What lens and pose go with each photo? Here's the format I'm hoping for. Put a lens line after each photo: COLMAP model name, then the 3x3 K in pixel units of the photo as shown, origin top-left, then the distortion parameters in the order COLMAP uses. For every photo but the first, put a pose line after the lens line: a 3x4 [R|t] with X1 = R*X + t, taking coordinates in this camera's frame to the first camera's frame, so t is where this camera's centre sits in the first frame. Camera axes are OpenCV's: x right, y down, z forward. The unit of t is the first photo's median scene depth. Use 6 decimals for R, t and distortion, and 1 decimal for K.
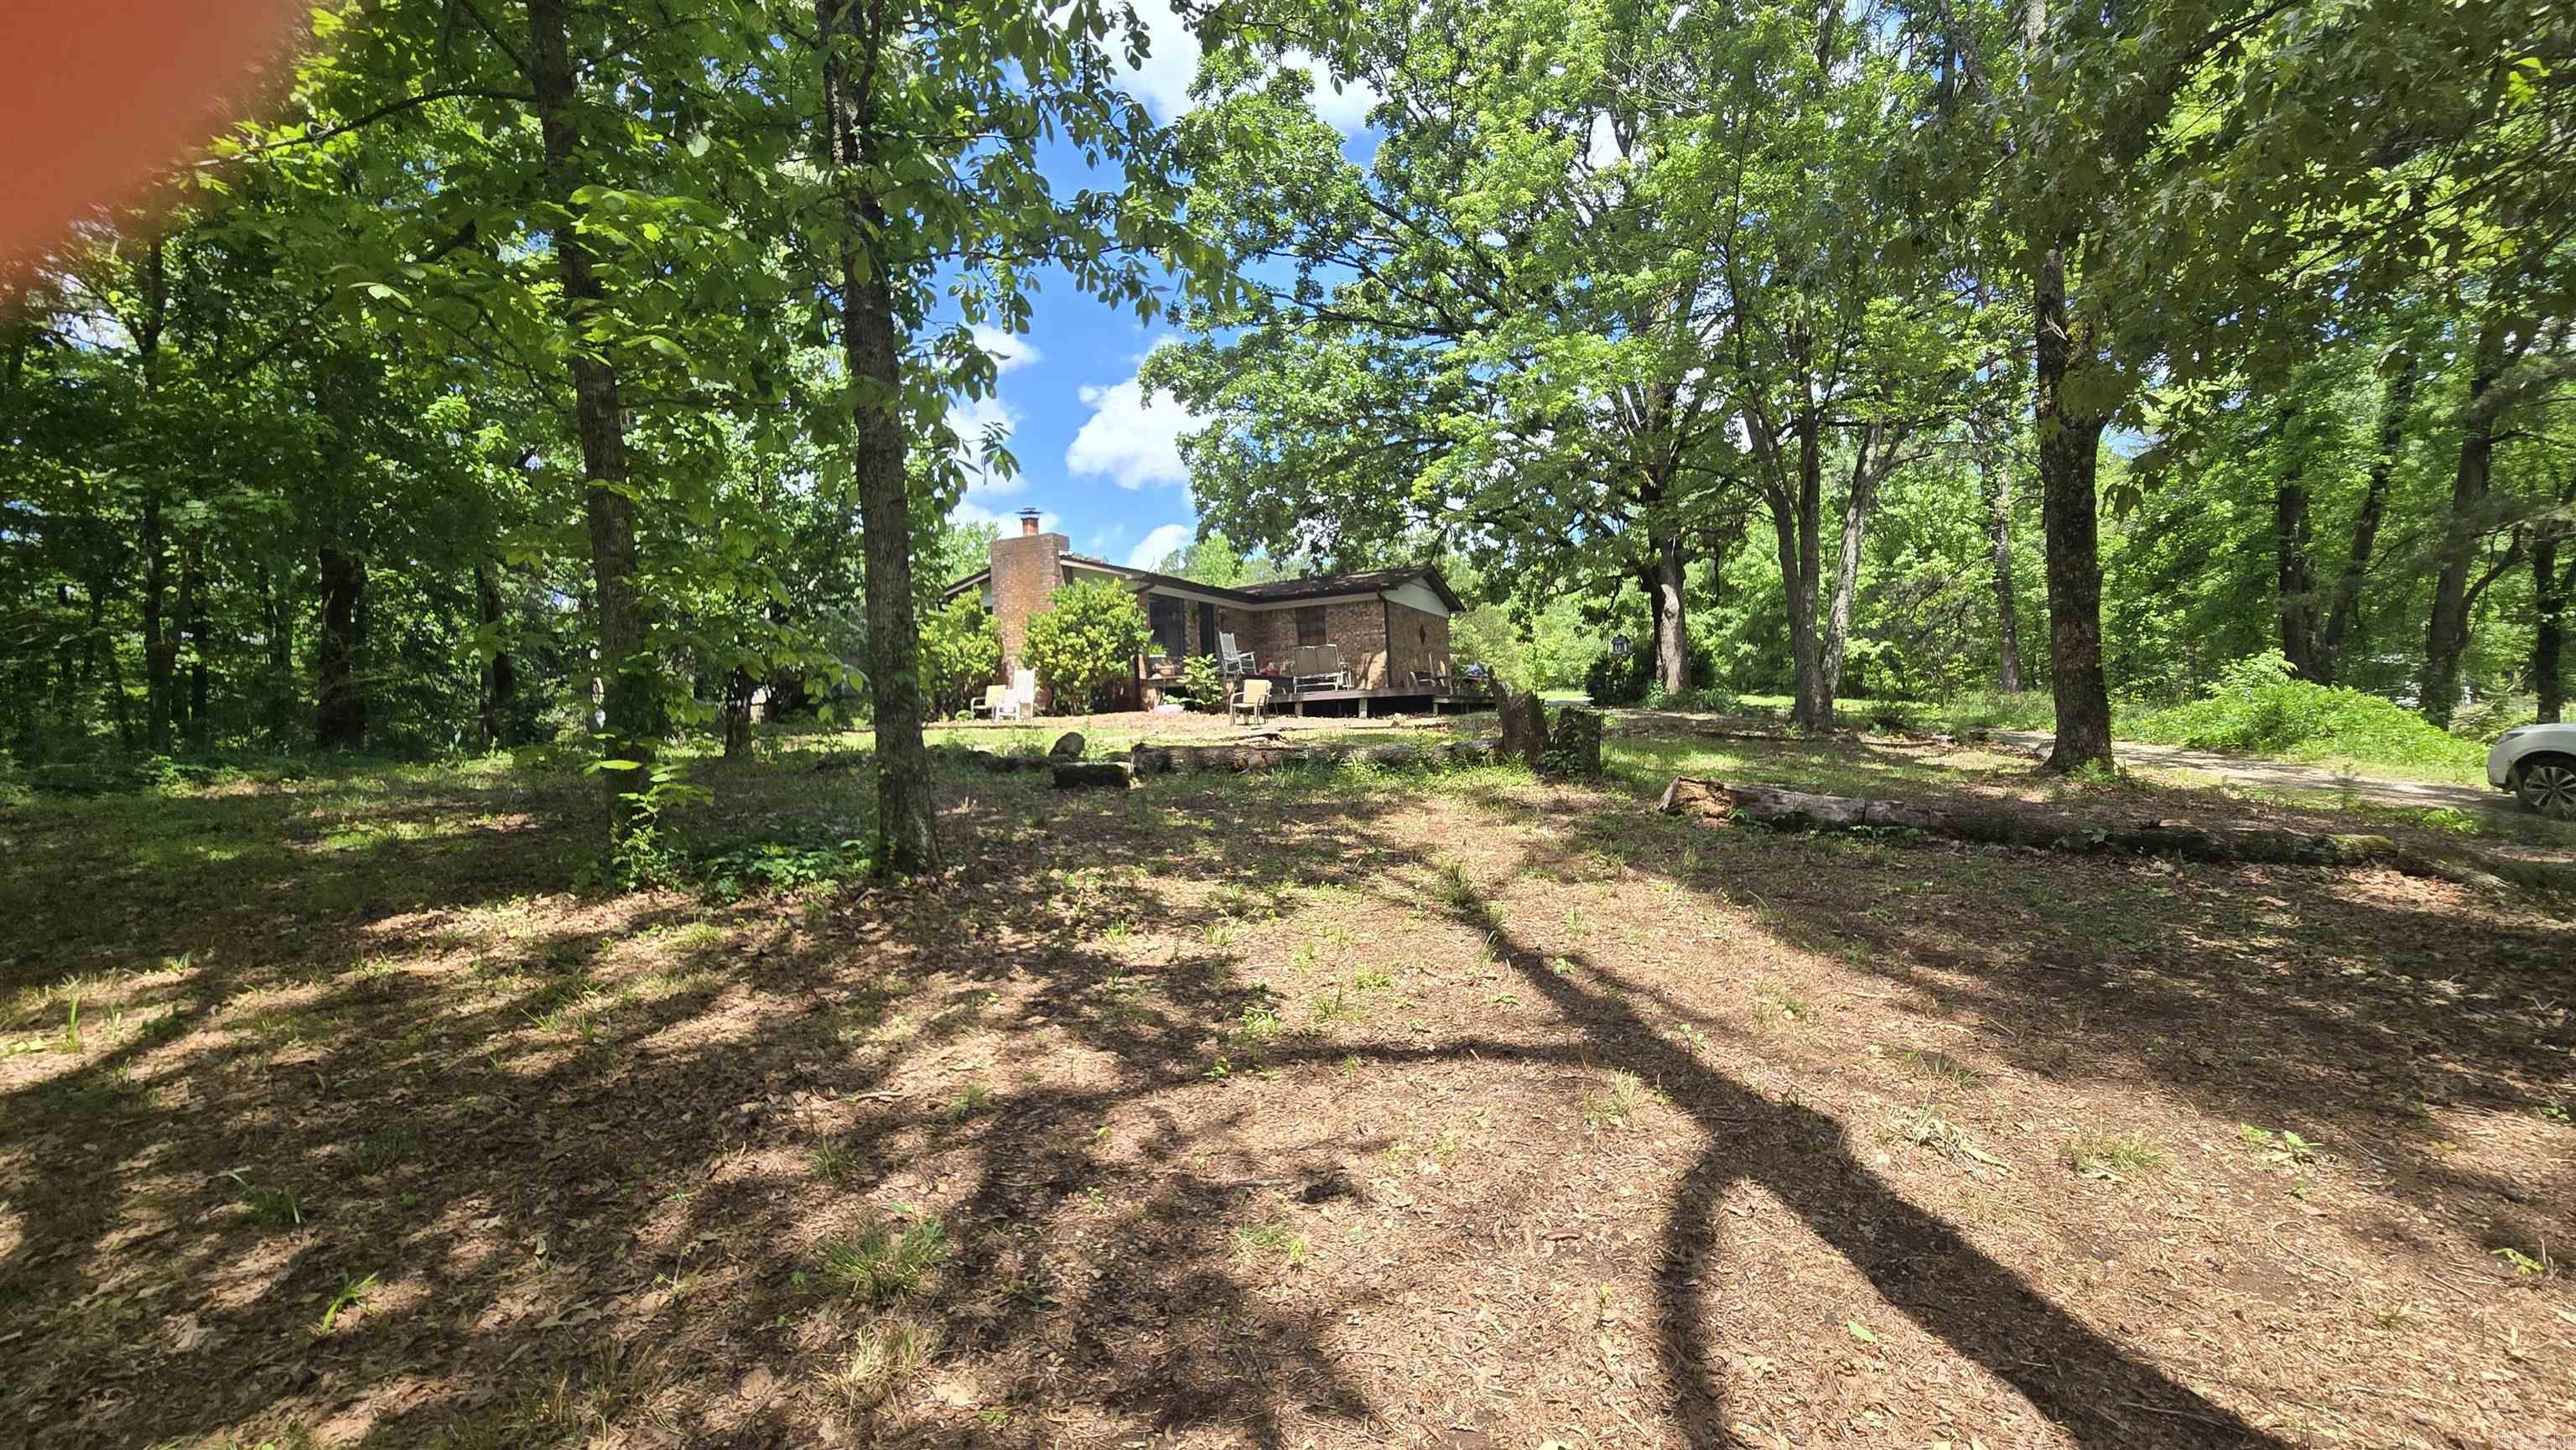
lens RADIAL K [[1062.4, 0, 1295.4], [0, 1062.4, 722.4], [0, 0, 1]] dist [0.002605, -0.000249]
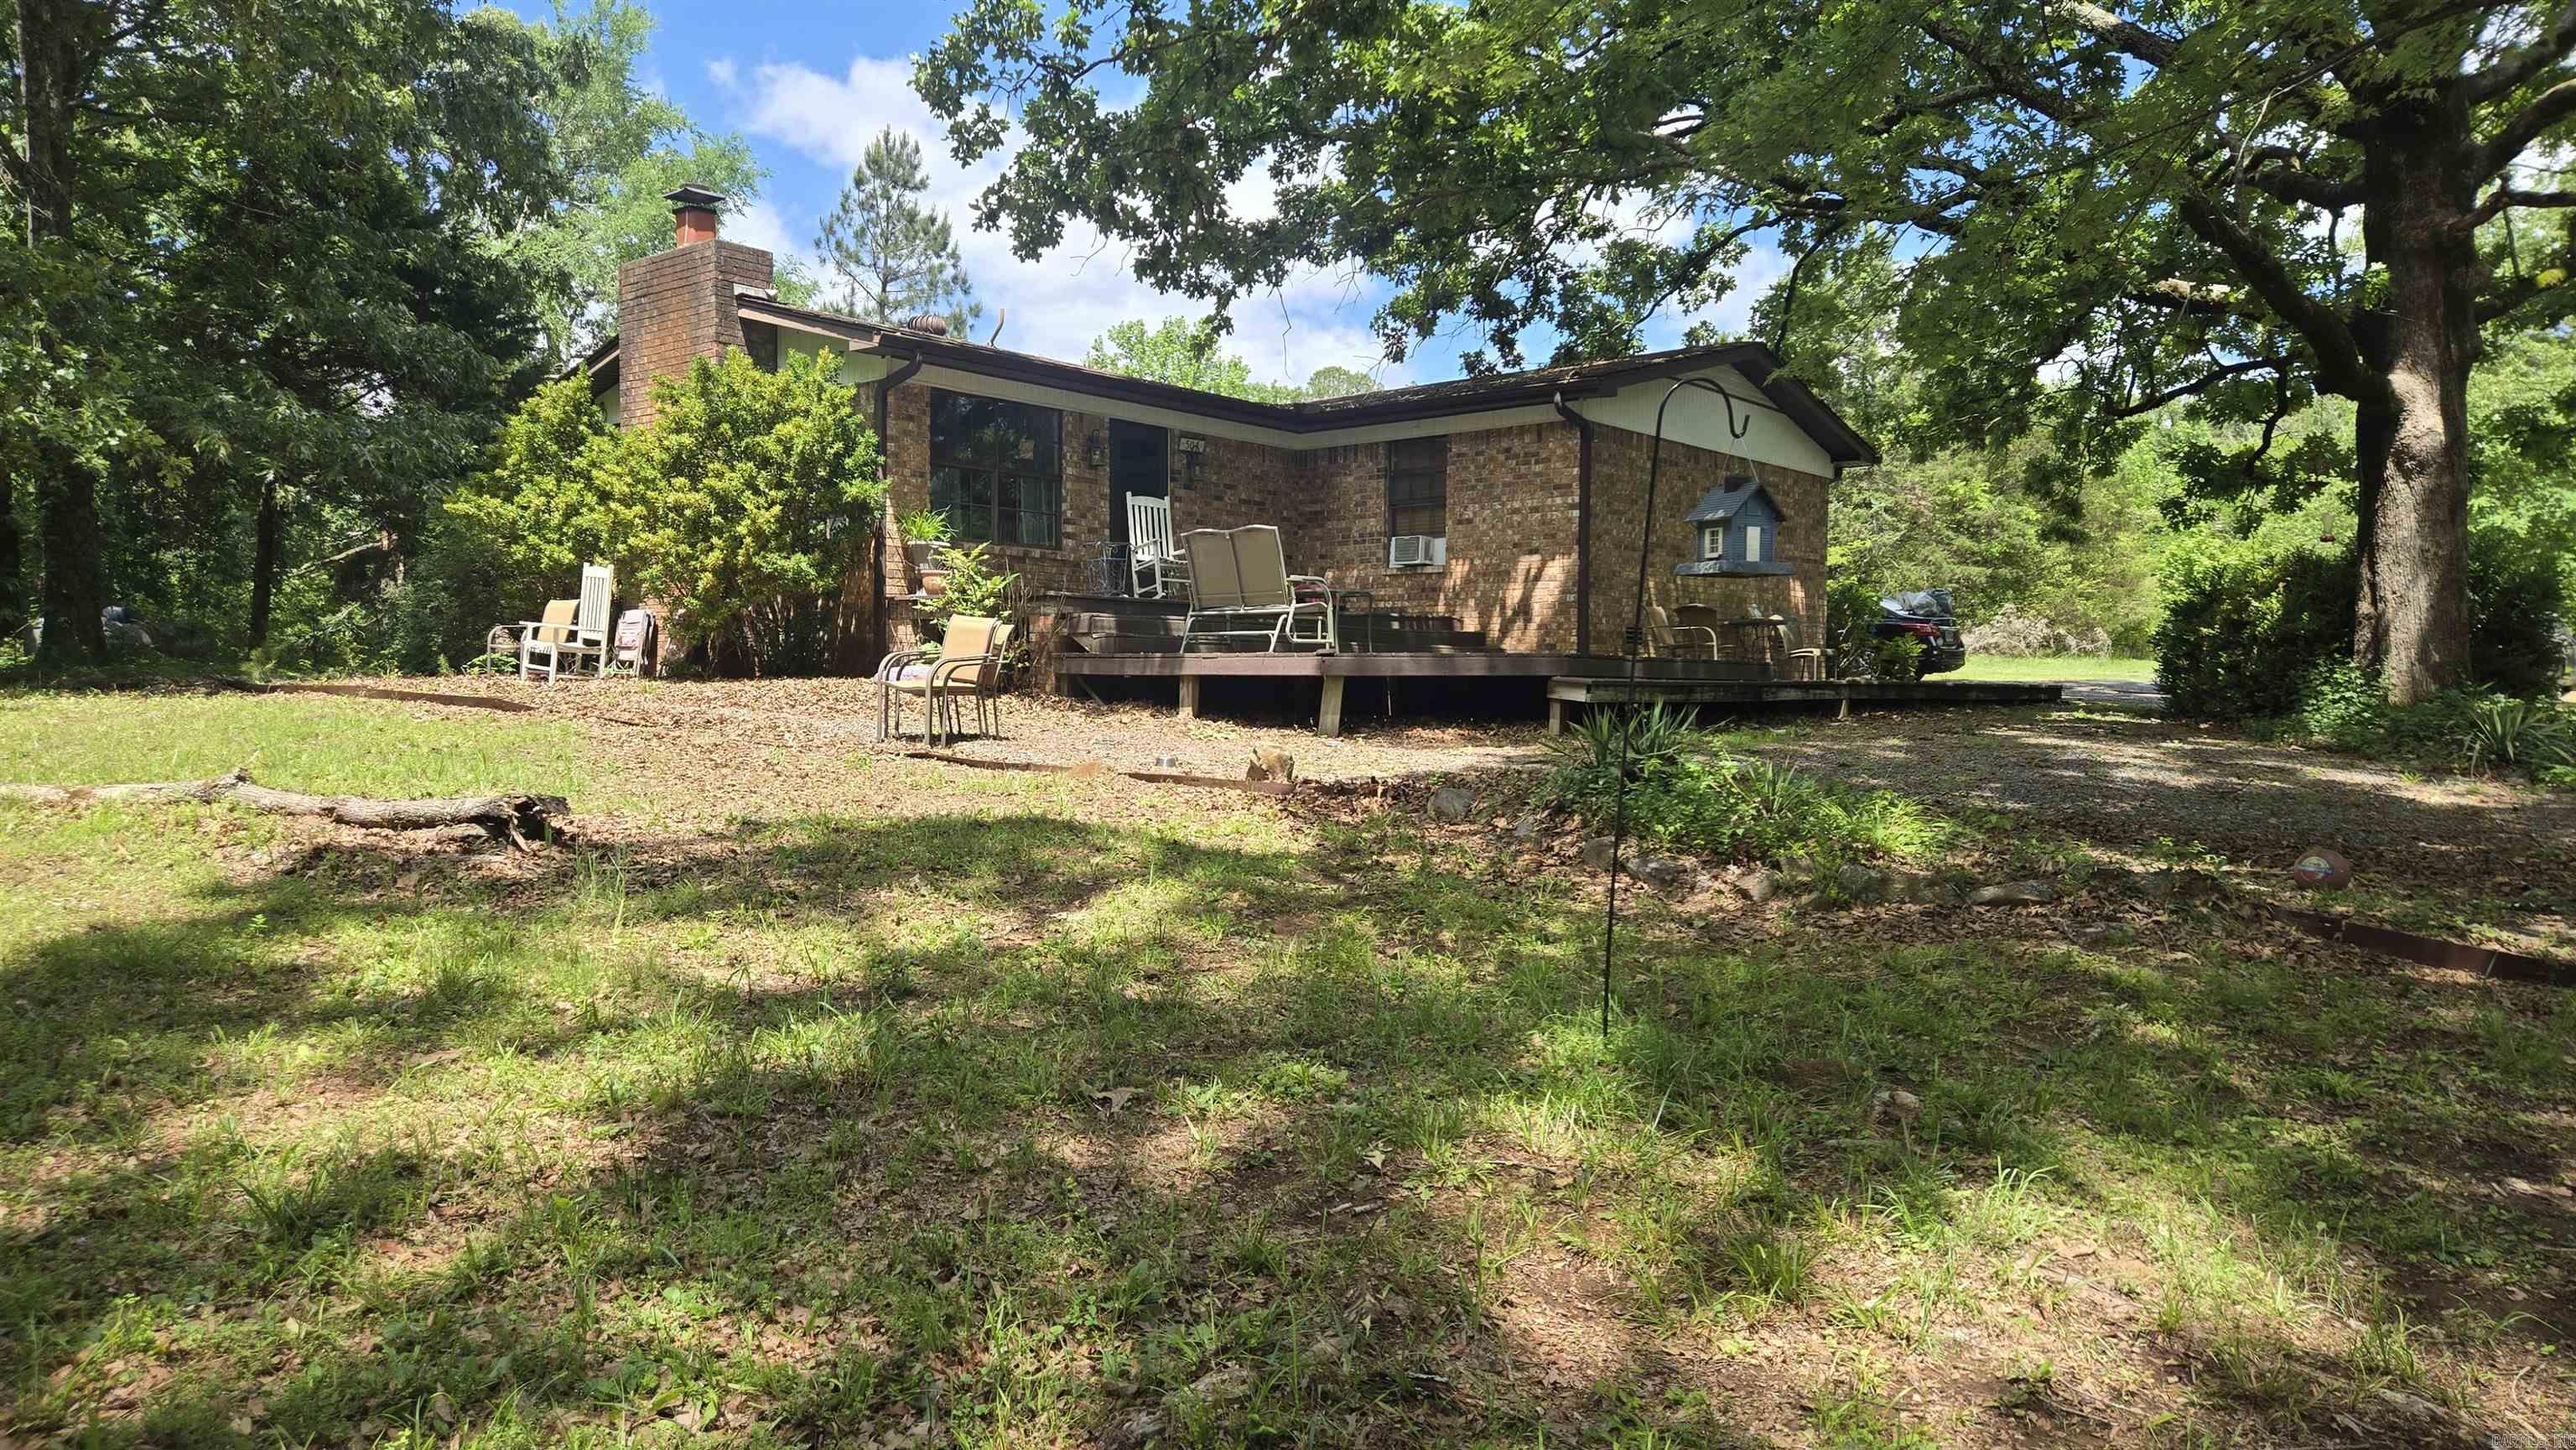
lens RADIAL K [[1710.4, 0, 1268.7], [0, 1710.4, 735.7], [0, 0, 1]] dist [0.067295, -0.058532]
pose [[0.953275, 0.063572, -0.295340, 0.182268], [-0.051001, 0.997442, 0.050082, -0.026159], [0.297769, -0.032679, 0.954079, 0.377227]]
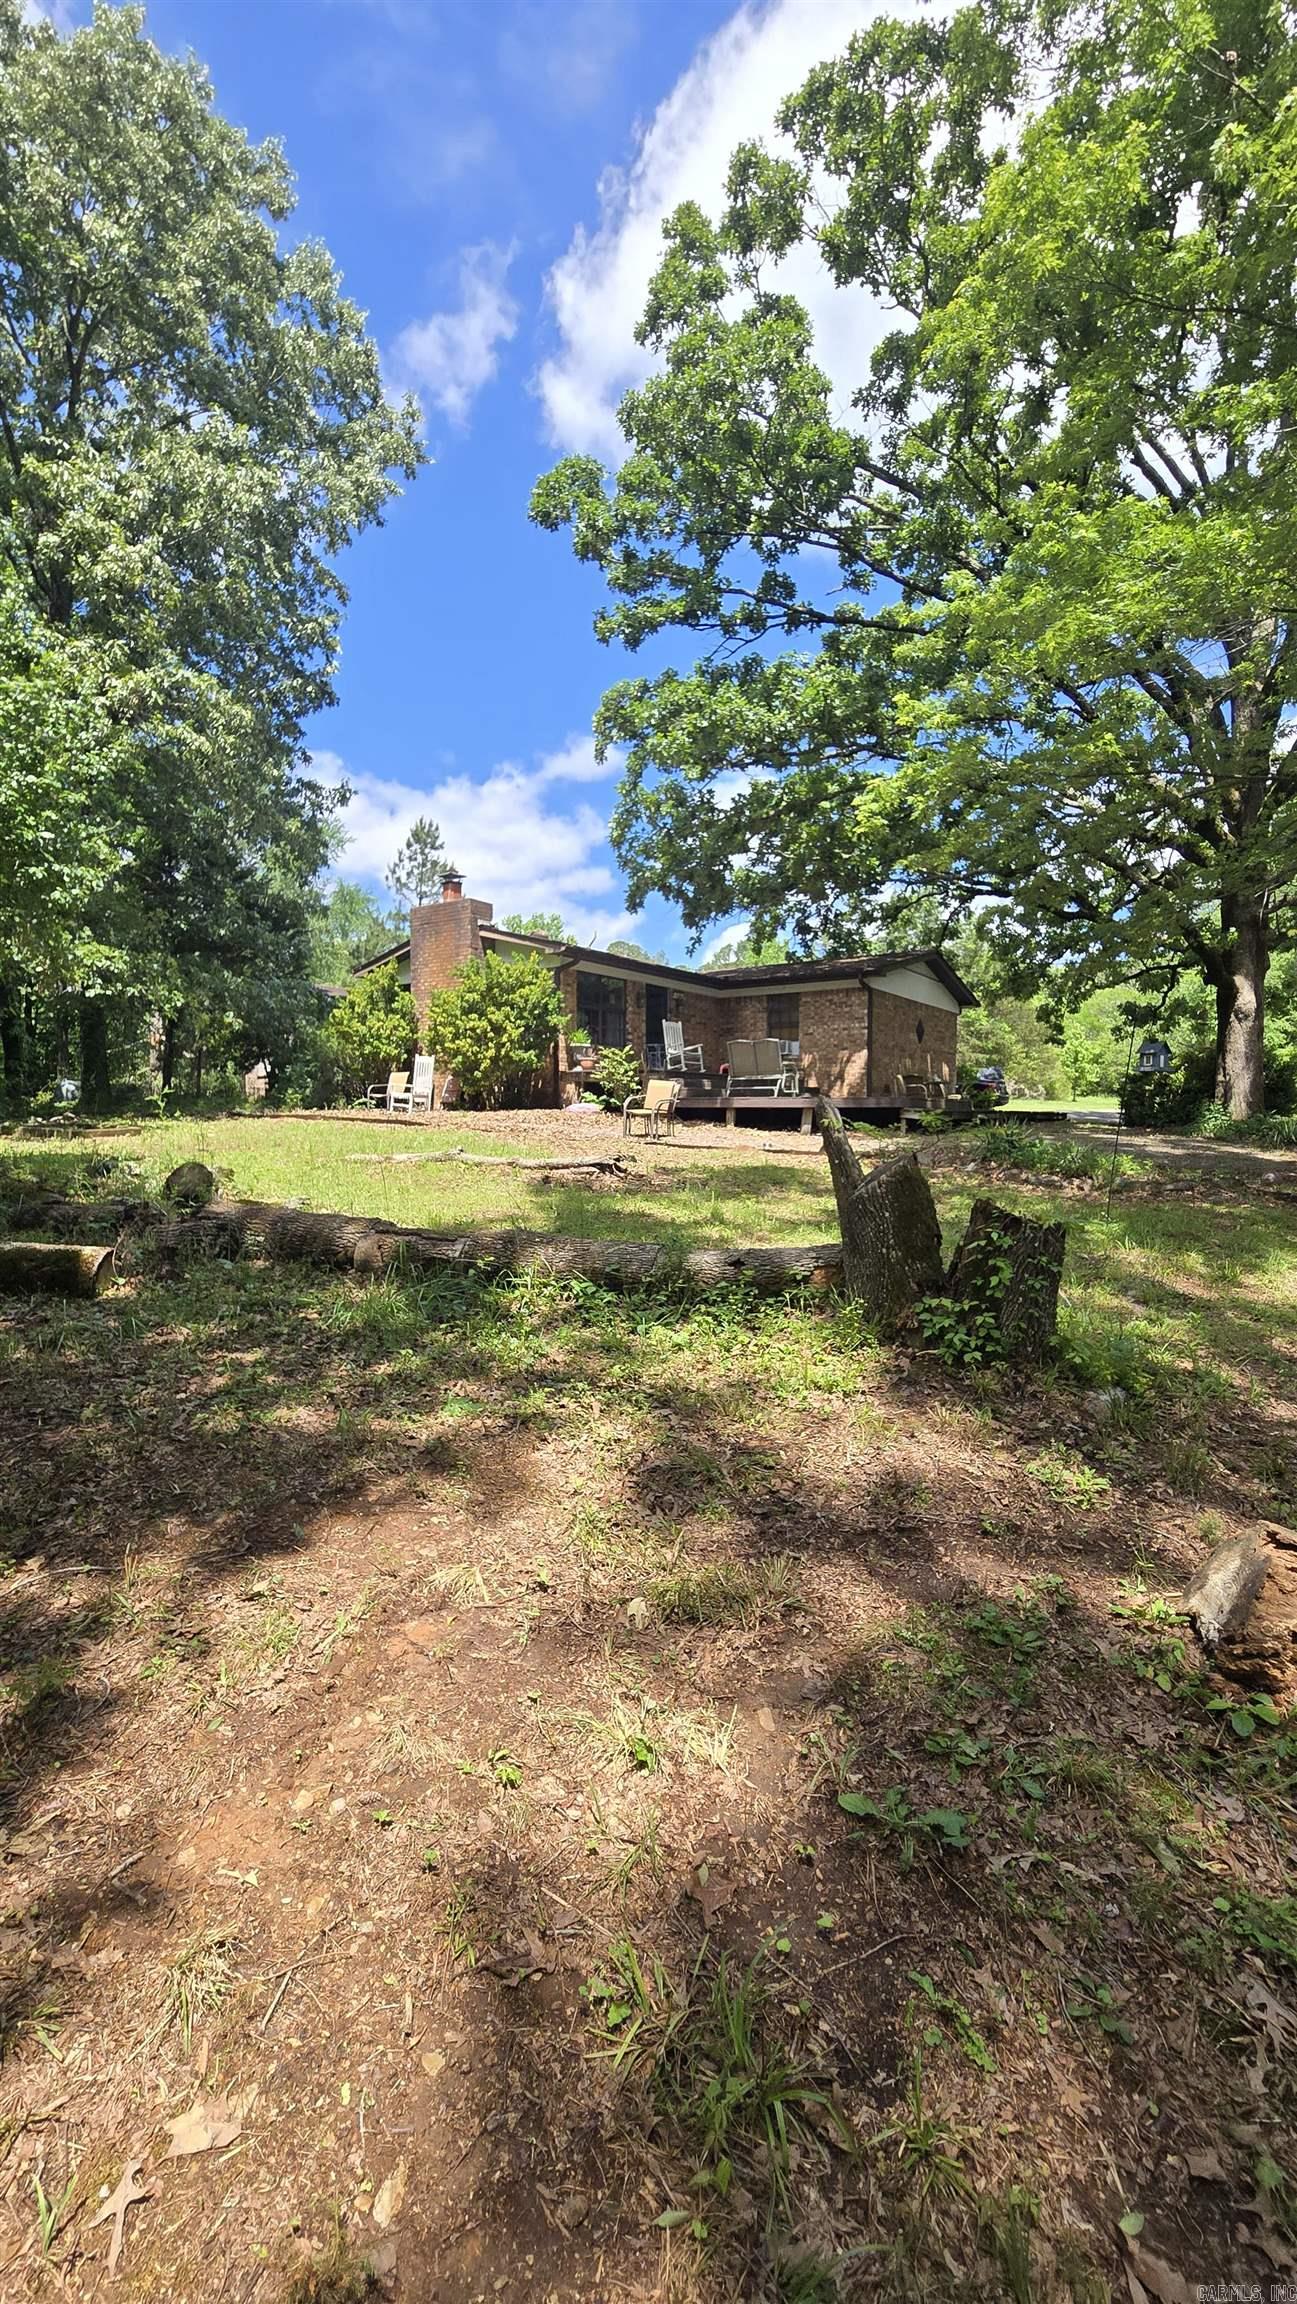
lens RADIAL K [[950.2, 0, 648.8], [0, 950.2, 1165.4], [0, 0, 1]] dist [0.002605, -0.000249]
pose [[0.977440, 0.063031, -0.201588, 0.079701], [-0.050114, 0.996388, 0.068557, -0.019529], [0.205181, -0.056908, 0.977068, 0.237219]]
